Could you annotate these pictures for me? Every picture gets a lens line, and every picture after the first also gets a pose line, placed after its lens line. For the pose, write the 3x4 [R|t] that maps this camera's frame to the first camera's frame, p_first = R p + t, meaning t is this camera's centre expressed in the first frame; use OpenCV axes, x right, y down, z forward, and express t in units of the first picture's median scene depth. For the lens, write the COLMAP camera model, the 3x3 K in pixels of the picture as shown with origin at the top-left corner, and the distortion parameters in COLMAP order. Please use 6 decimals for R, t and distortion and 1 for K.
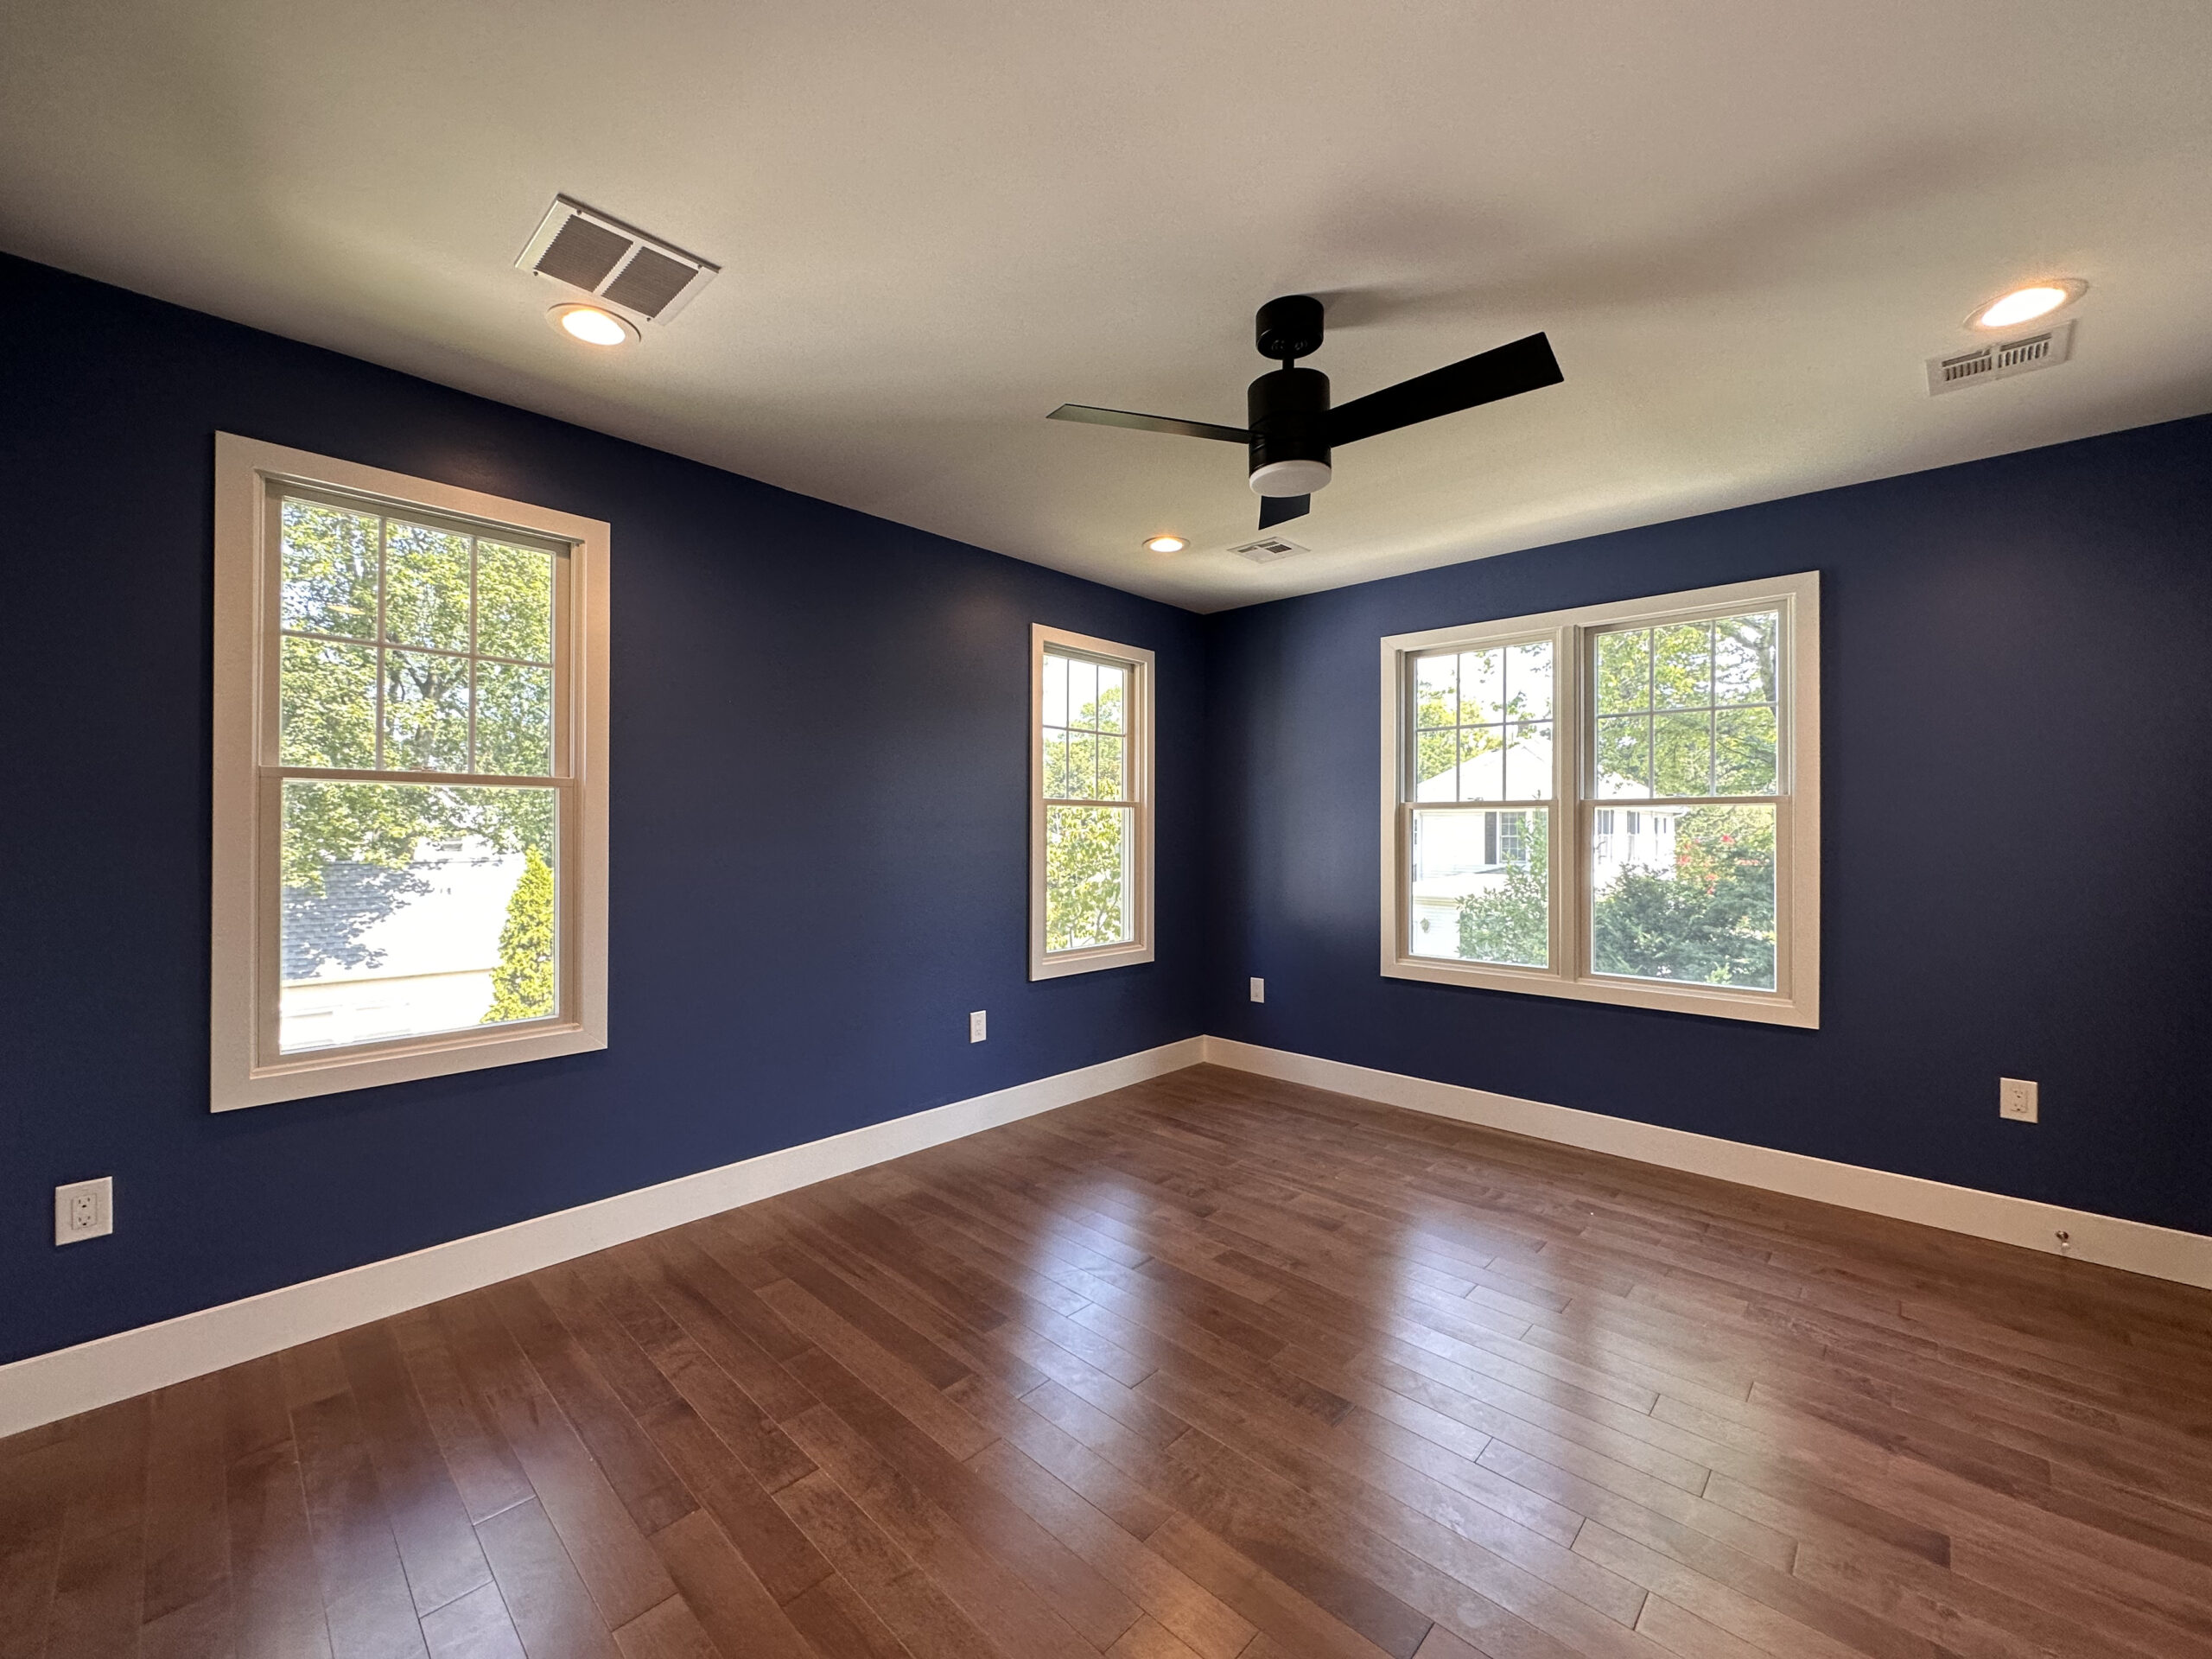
lens RADIAL K [[880.8, 0, 1106.0], [0, 880.8, 829.5], [0, 0, 1]] dist [-0.000479, -0.000069]
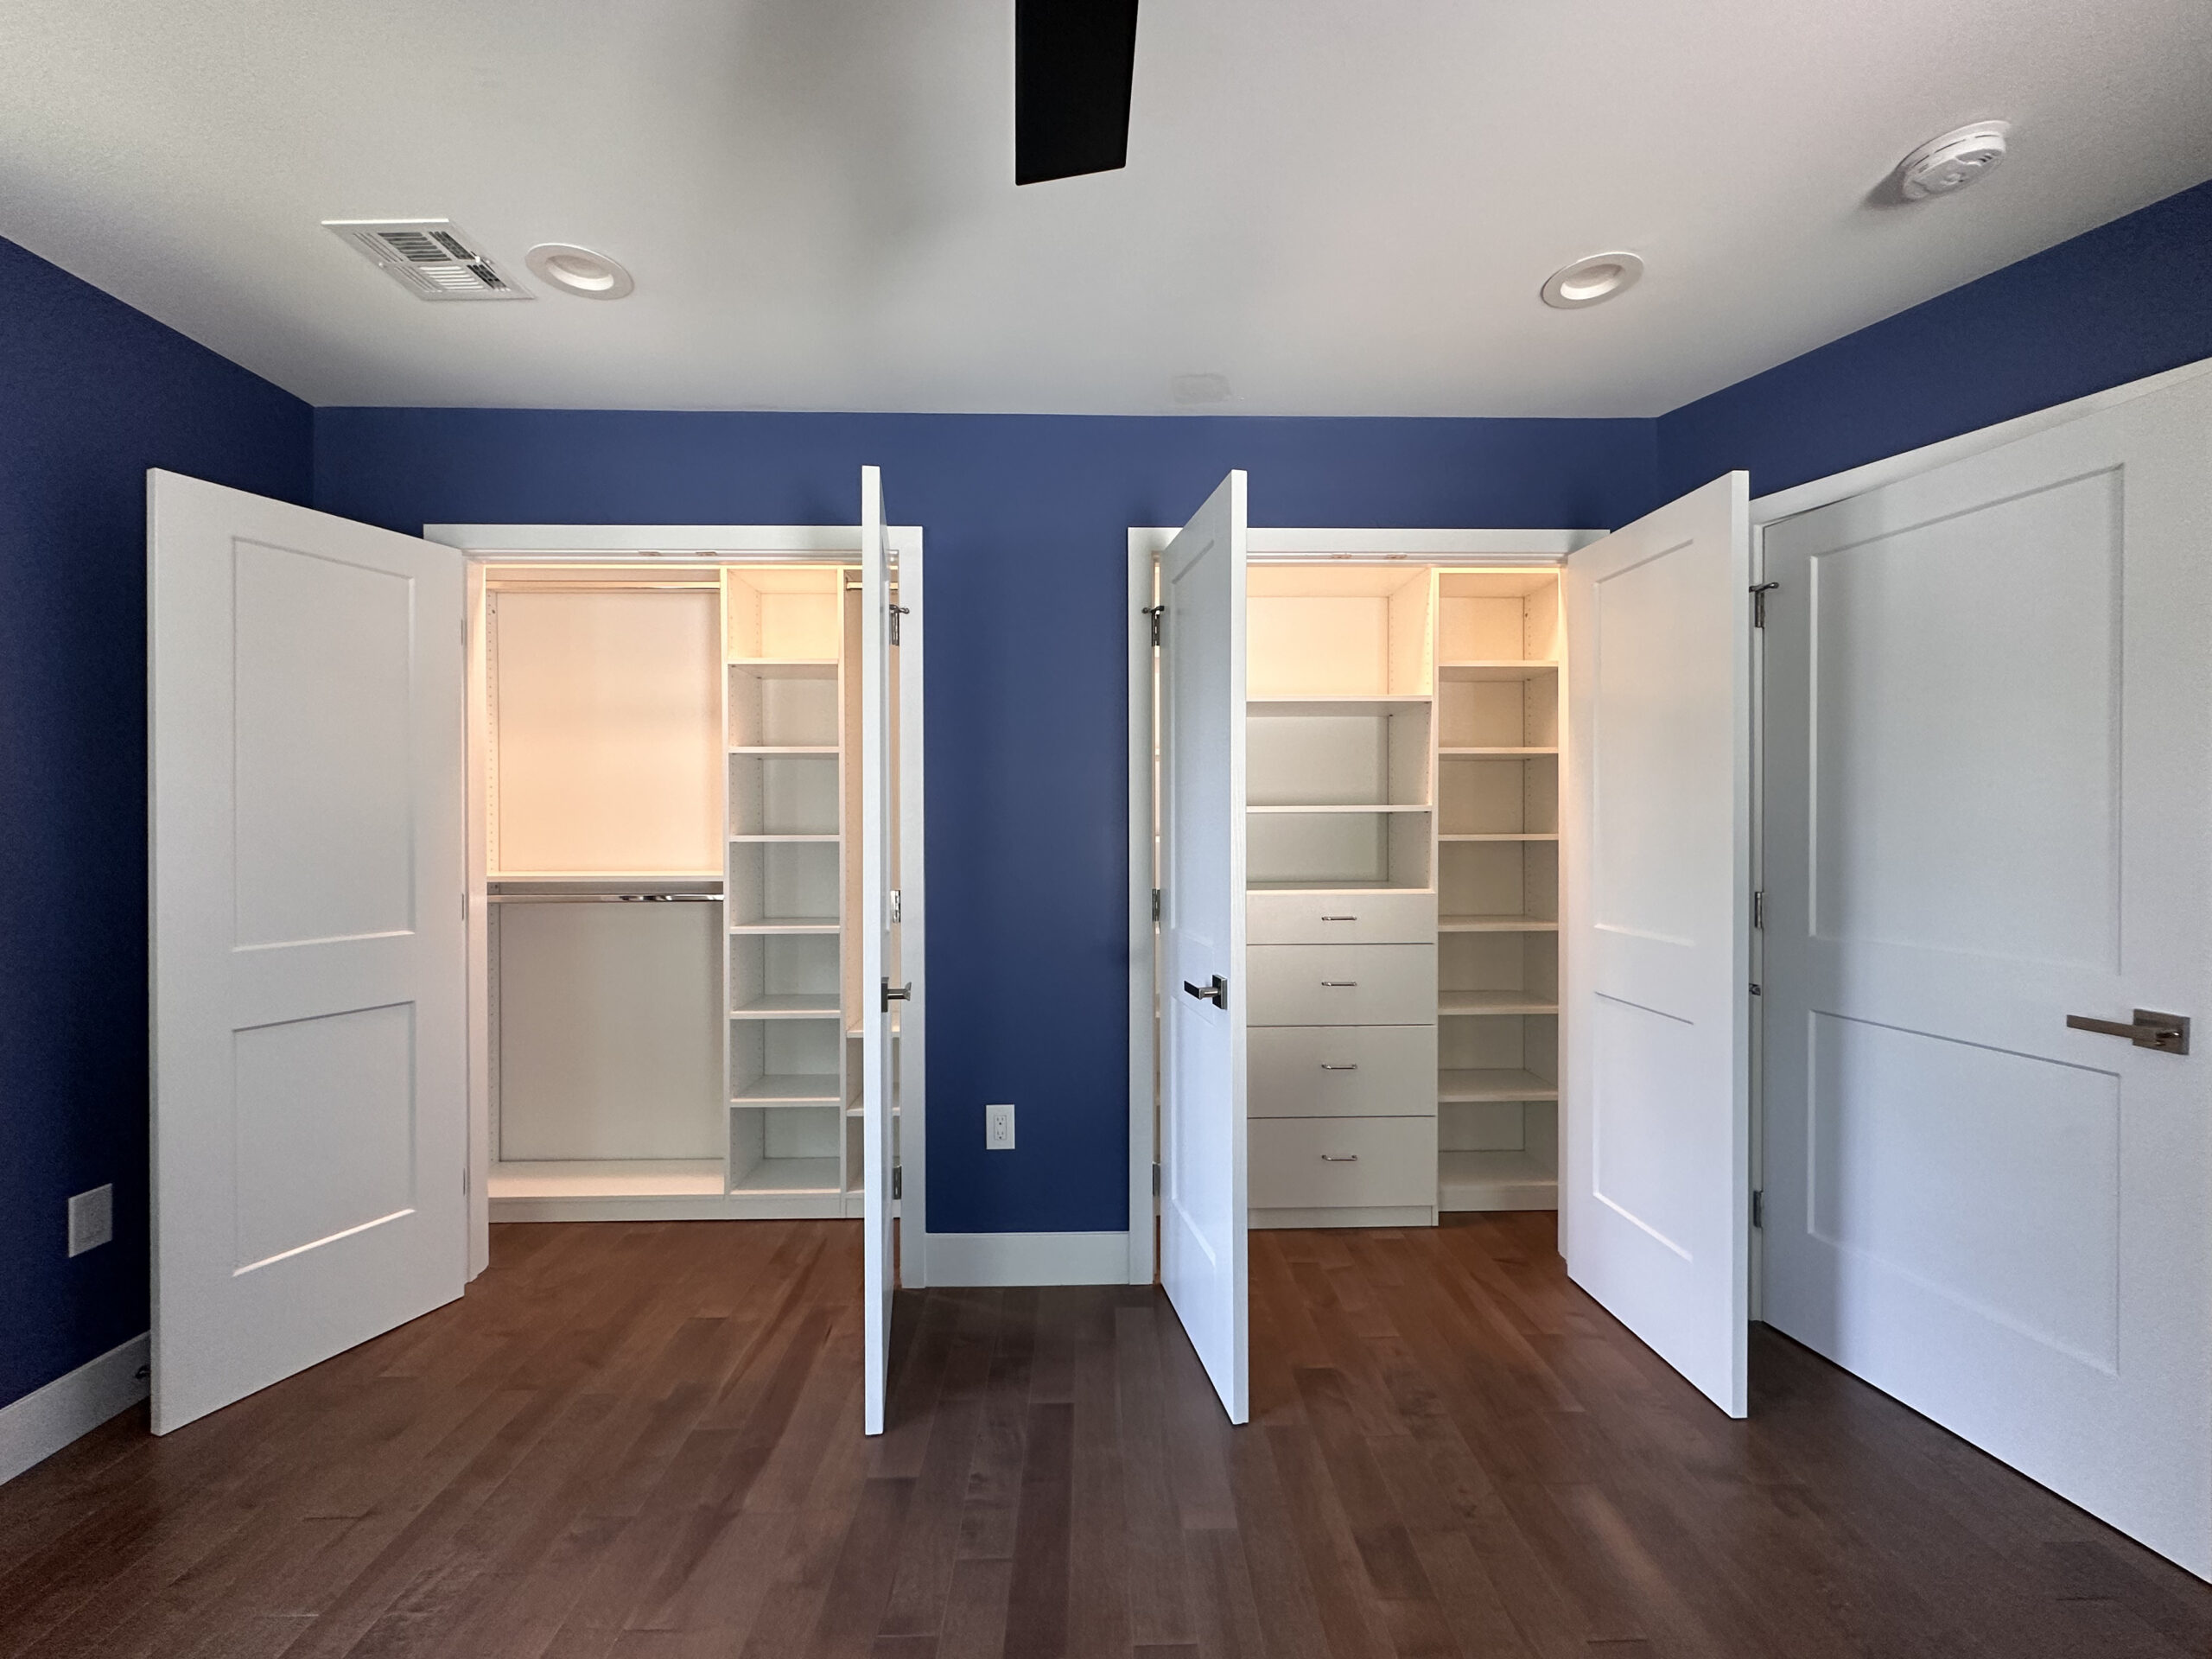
lens RADIAL K [[880.8, 0, 1106.0], [0, 880.8, 829.5], [0, 0, 1]] dist [-0.000479, -0.000069]
pose [[-0.701883, -0.001386, 0.712290, -0.022180], [-0.001876, 0.999998, 0.000097, -0.002279], [-0.712289, -0.001268, -0.701885, 1.305850]]
